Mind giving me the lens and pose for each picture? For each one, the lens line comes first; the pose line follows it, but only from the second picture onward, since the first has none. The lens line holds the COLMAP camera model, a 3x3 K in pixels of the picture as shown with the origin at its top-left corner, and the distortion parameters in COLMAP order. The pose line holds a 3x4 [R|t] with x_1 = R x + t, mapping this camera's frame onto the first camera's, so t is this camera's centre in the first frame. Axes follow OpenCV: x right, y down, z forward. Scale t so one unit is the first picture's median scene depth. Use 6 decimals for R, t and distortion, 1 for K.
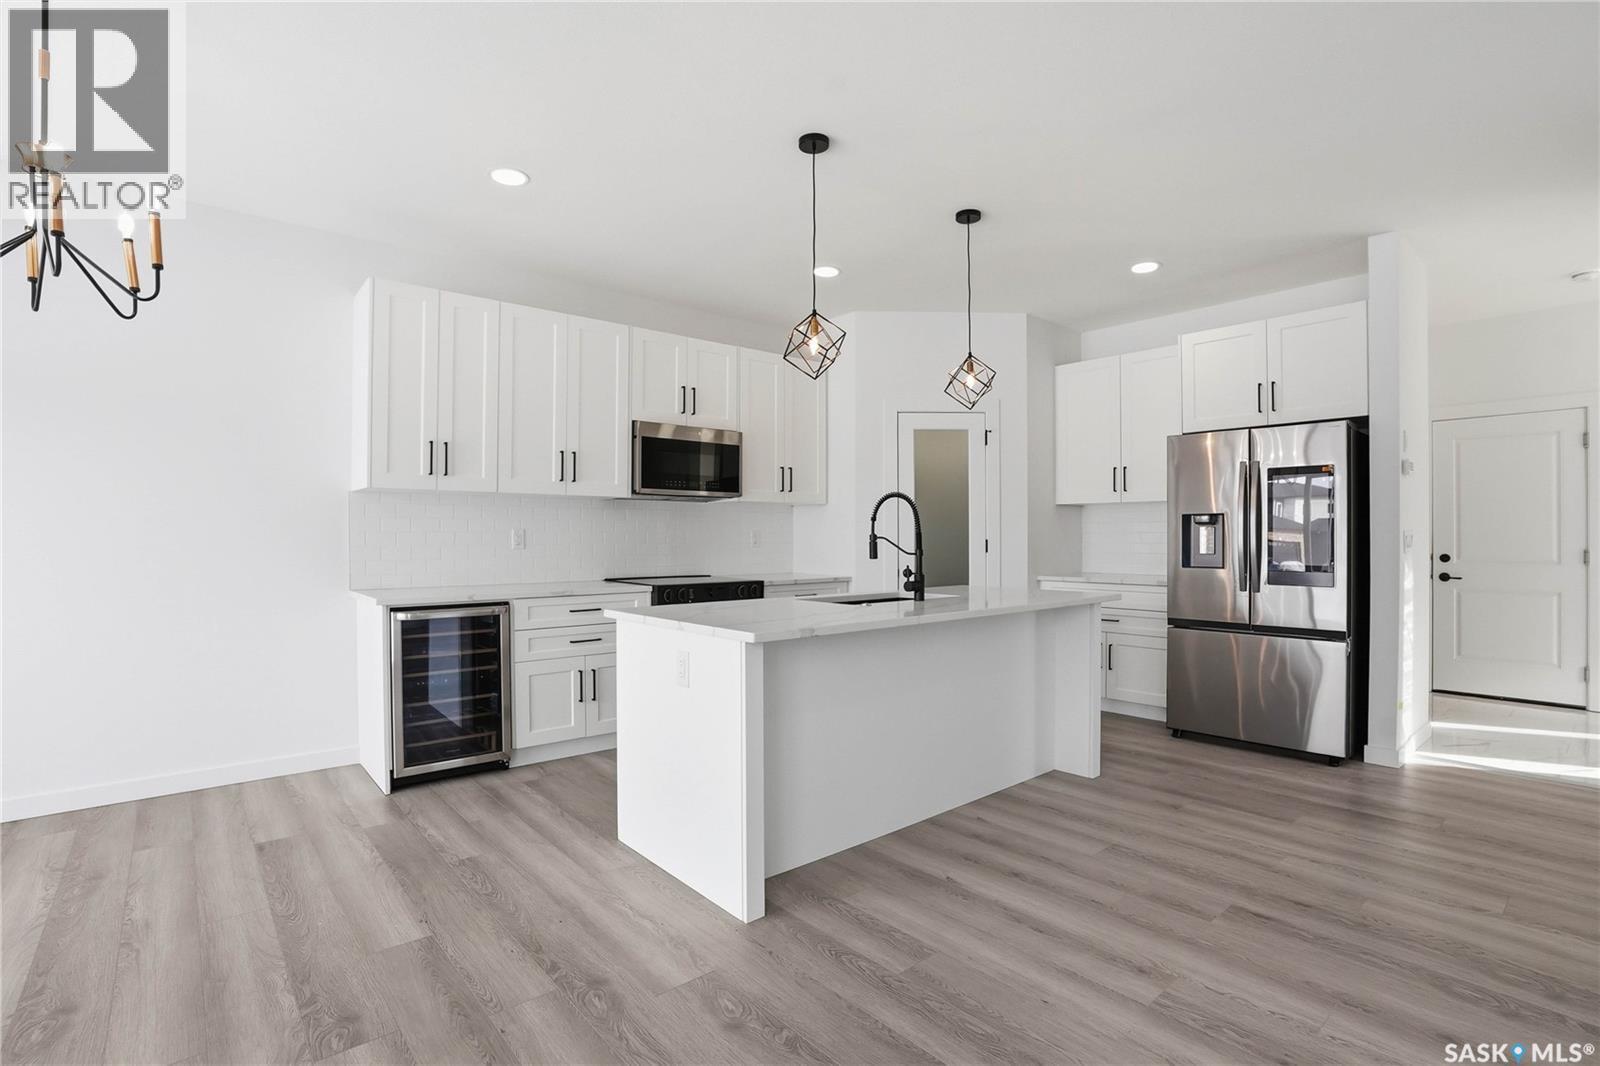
lens RADIAL K [[755.0, 0, 797.9], [0, 755.0, 542.3], [0, 0, 1]] dist [-0.069640, 0.027774]
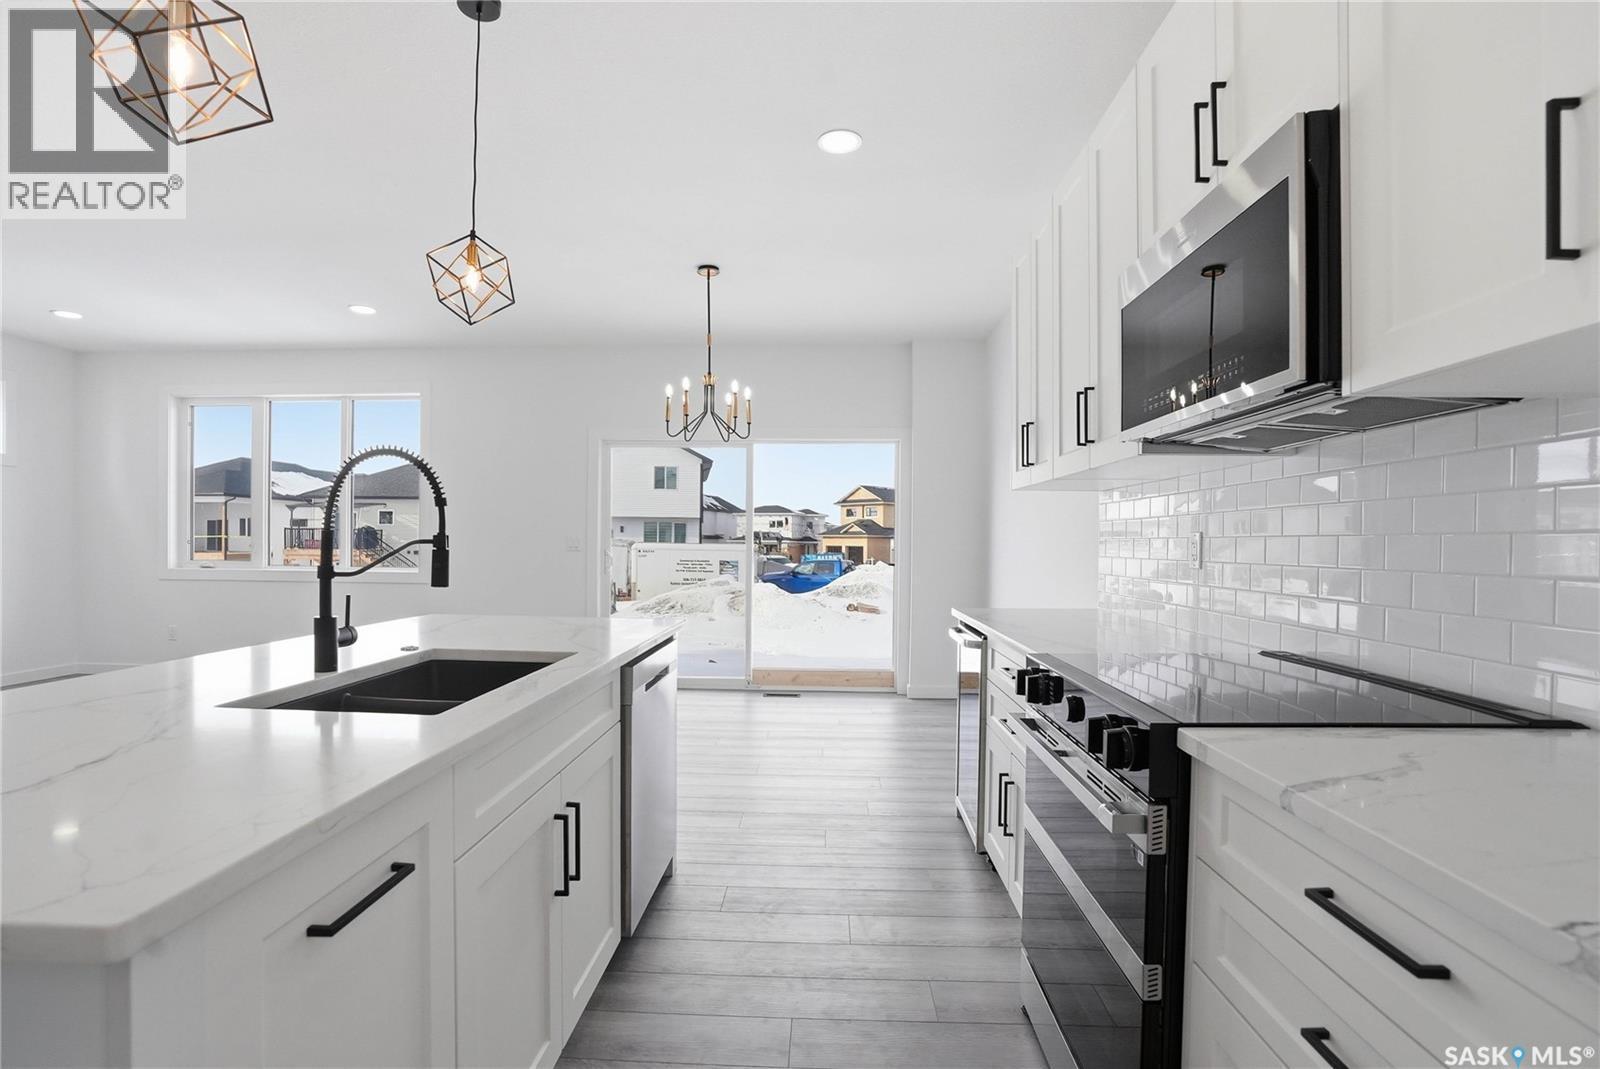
lens RADIAL K [[774.6, 0, 796.7], [0, 774.6, 549.0], [0, 0, 1]] dist [-0.069638, 0.029781]
pose [[-0.672717, 0.003146, -0.739893, 0.296348], [-0.008888, 0.999884, 0.012332, -0.008975], [0.739846, 0.014872, -0.672612, 1.434863]]
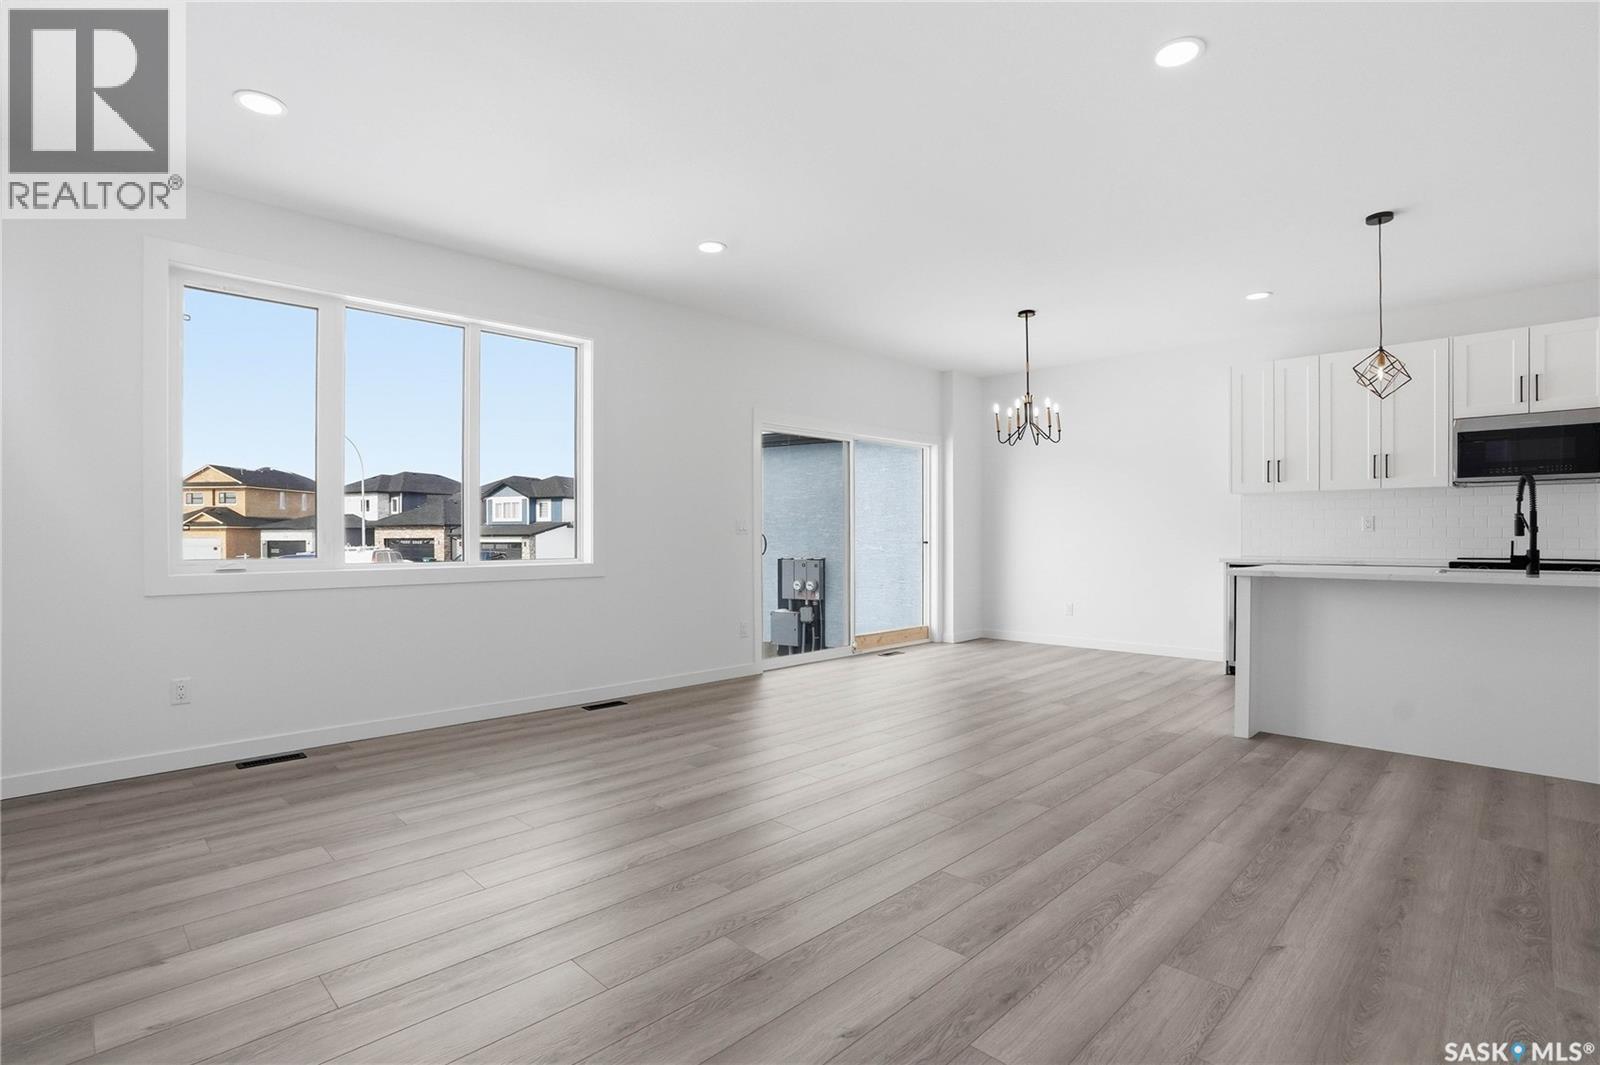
lens RADIAL K [[774.6, 0, 796.7], [0, 774.6, 547.0], [0, 0, 1]] dist [-0.069638, 0.029781]
pose [[0.079716, 0.016143, -0.996687, 1.052821], [-0.004099, 0.999866, 0.015867, 0.024498], [0.996809, 0.002821, 0.079771, -0.118474]]
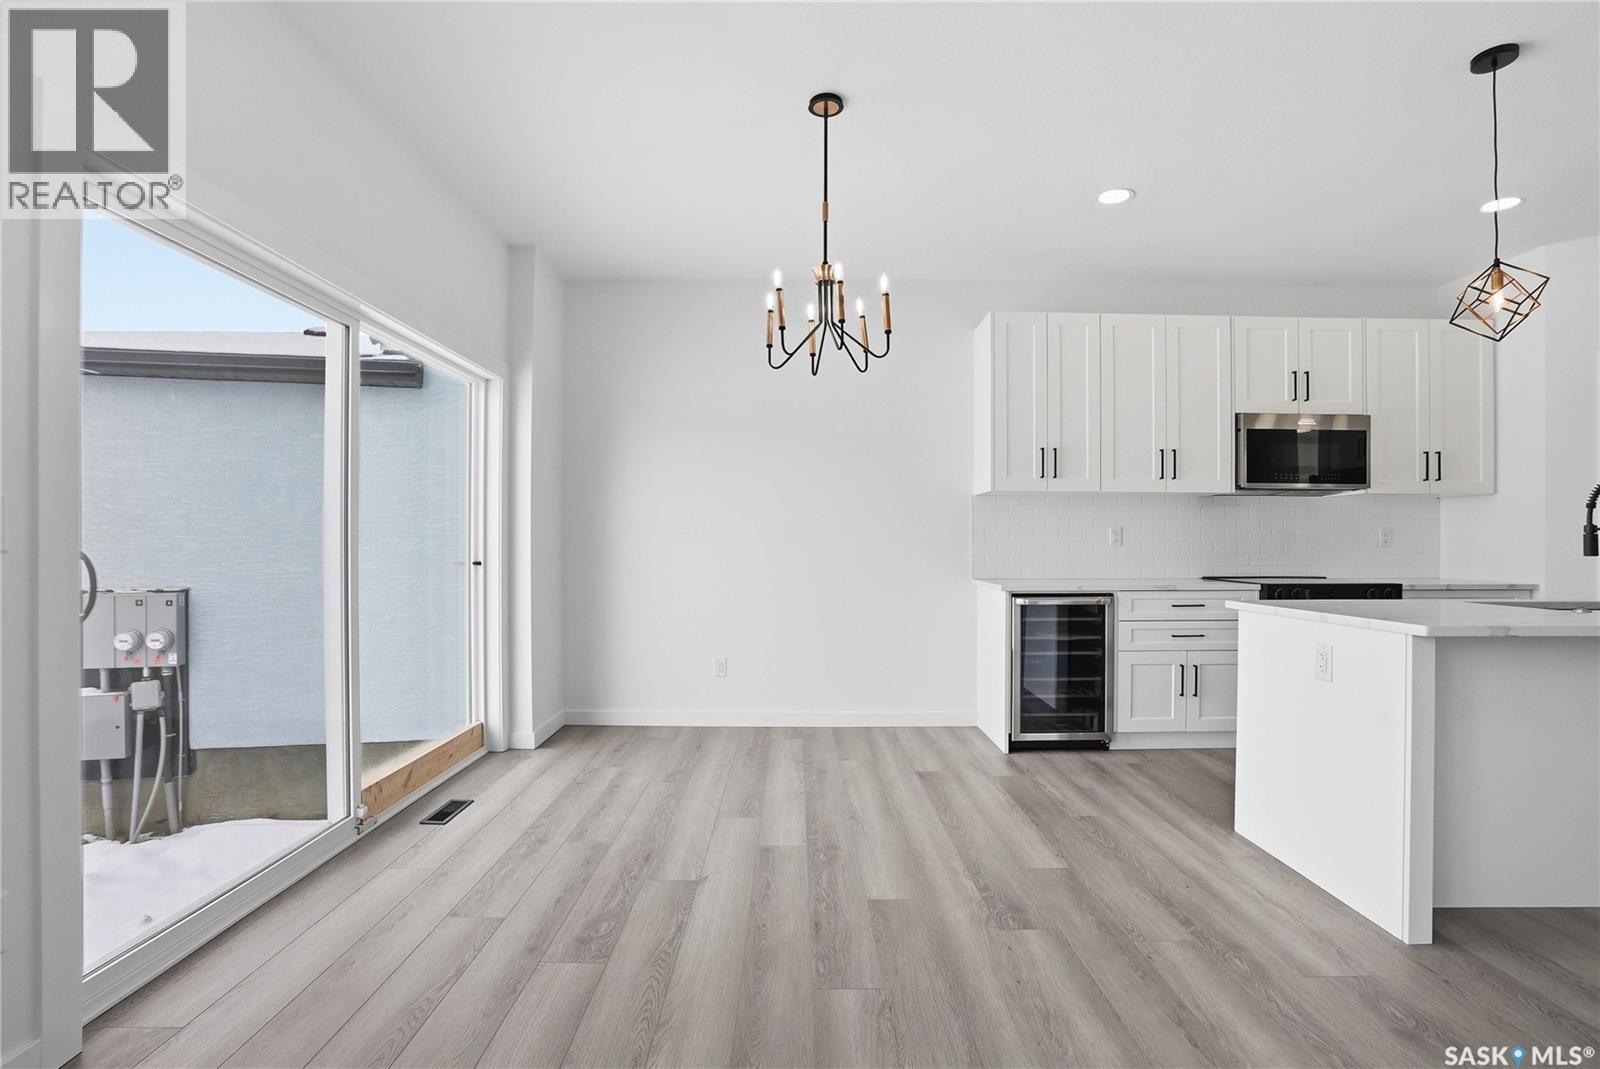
lens RADIAL K [[755.0, 0, 797.9], [0, 755.0, 543.8], [0, 0, 1]] dist [-0.069640, 0.027774]
pose [[0.761486, 0.002056, -0.648178, -0.041118], [-0.006965, 0.999963, -0.005010, 0.018265], [0.648143, 0.008329, 0.761473, -0.110490]]
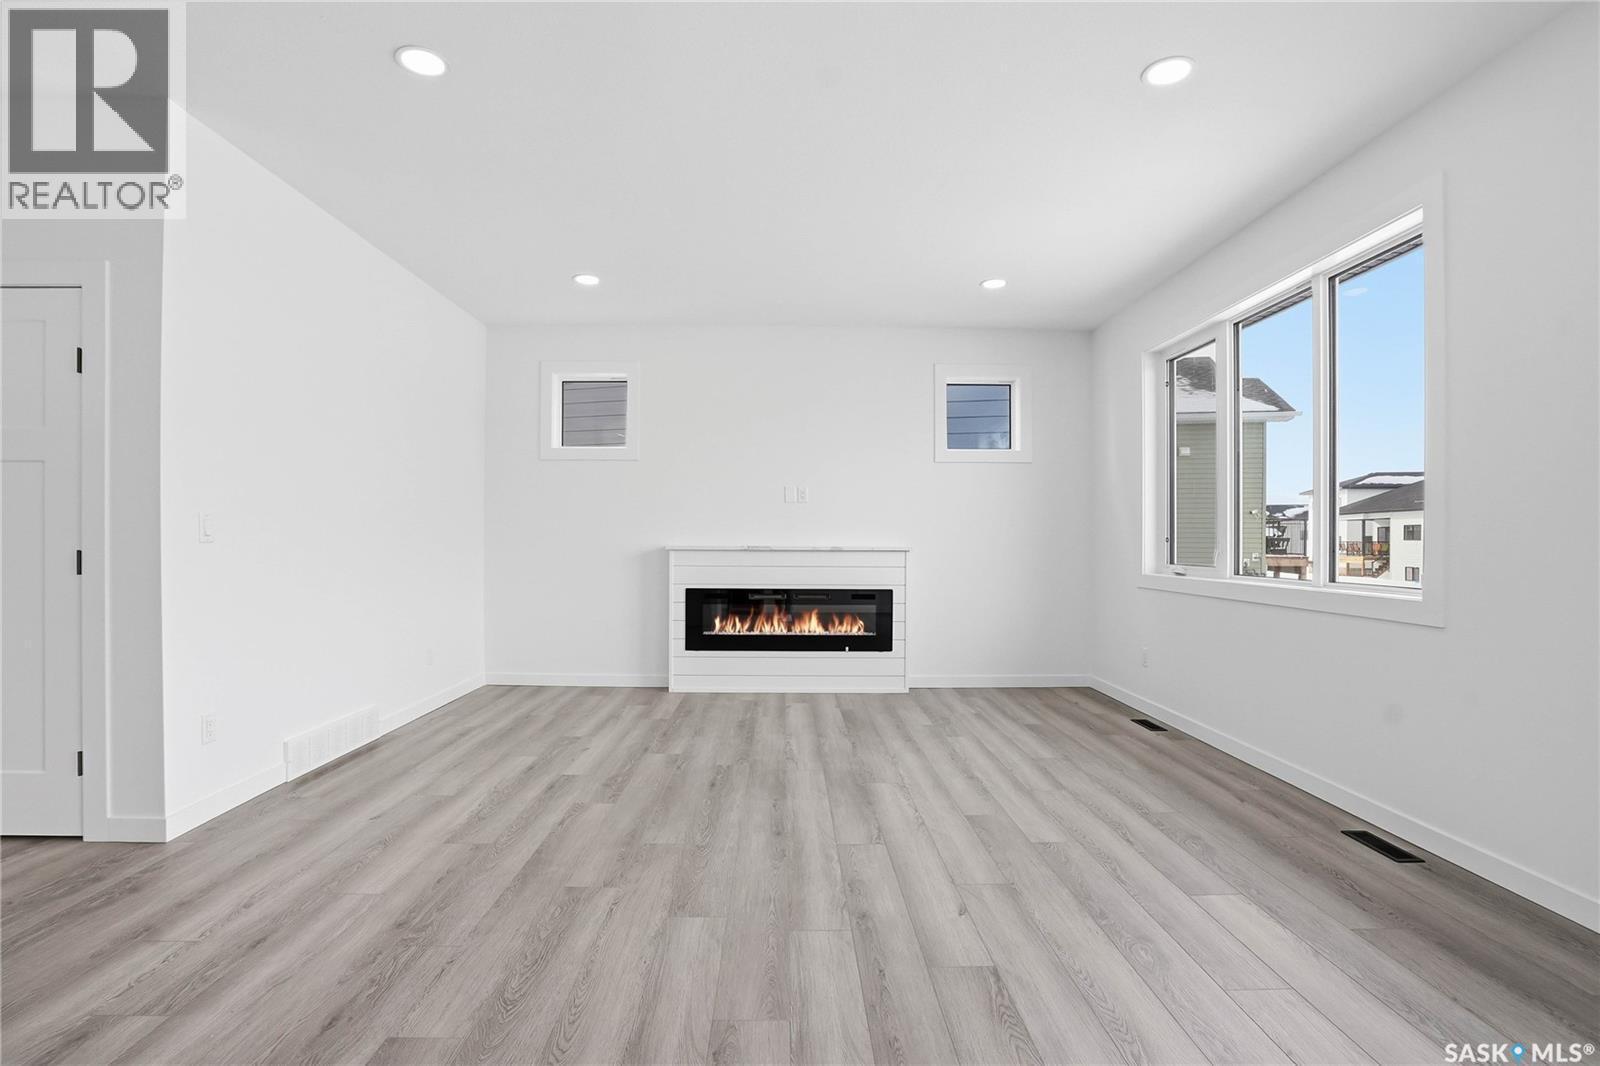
lens RADIAL K [[755.0, 0, 797.9], [0, 755.0, 542.3], [0, 0, 1]] dist [-0.069640, 0.027774]
pose [[-0.772896, -0.005874, 0.634506, -0.375009], [-0.001714, 0.999973, 0.007170, 0.011778], [-0.634531, 0.004455, -0.772885, 0.626219]]
